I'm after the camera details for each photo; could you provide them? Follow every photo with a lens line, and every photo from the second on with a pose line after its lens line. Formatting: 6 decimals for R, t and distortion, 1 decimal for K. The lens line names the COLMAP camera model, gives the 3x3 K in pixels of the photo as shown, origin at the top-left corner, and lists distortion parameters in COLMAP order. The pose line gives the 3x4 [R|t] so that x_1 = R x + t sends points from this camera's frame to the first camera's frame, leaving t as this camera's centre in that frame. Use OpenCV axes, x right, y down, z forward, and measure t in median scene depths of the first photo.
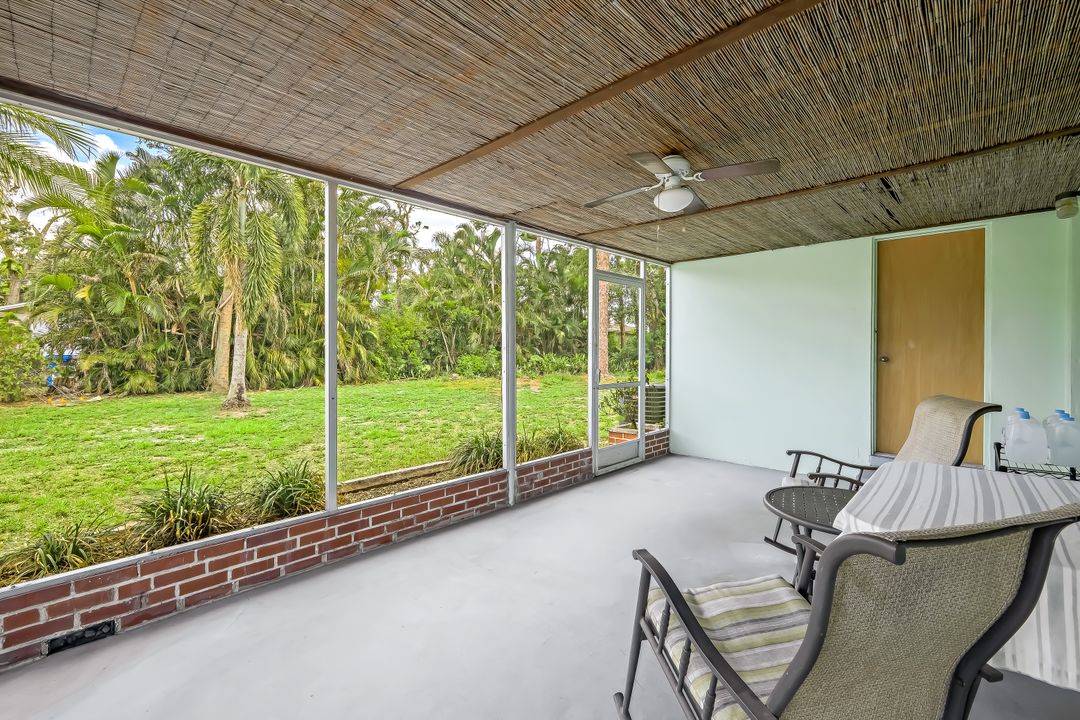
lens RADIAL K [[475.3, 0, 539.8], [0, 475.3, 355.0], [0, 0, 1]] dist [0.002229, -0.000178]
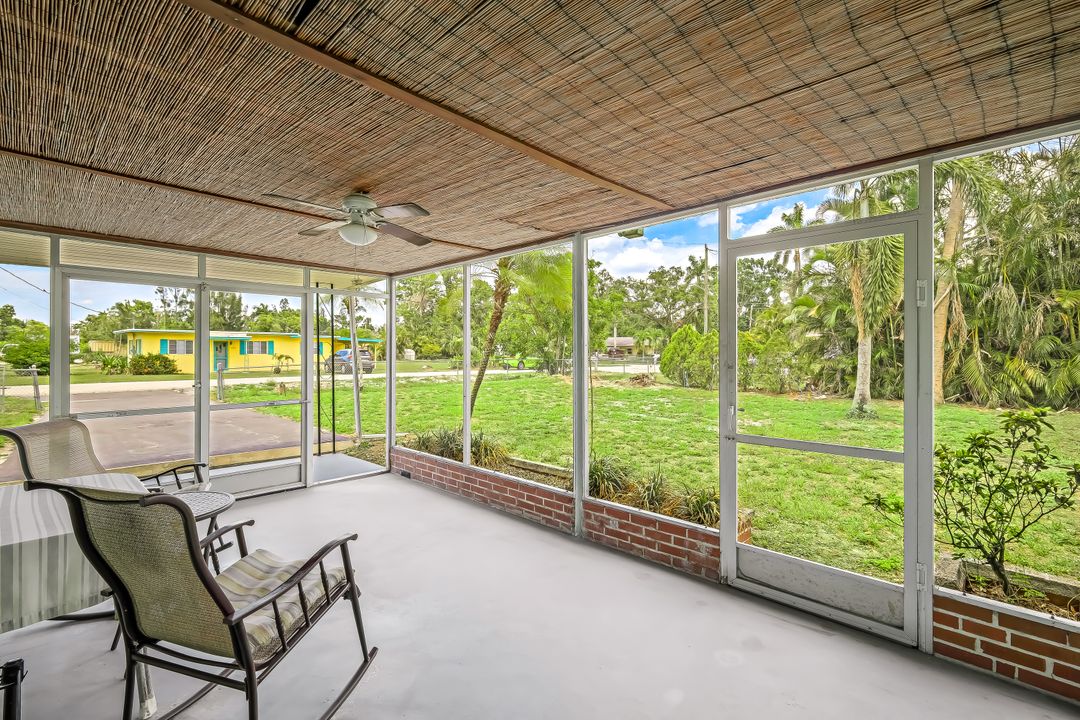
lens RADIAL K [[475.3, 0, 540.1], [0, 475.3, 353.9], [0, 0, 1]] dist [0.002229, -0.000178]
pose [[-0.000008, 0.003099, -0.999995, 0.851561], [-0.009969, 0.999946, 0.003099, -0.043179], [0.999950, 0.009969, 0.000023, 0.898135]]
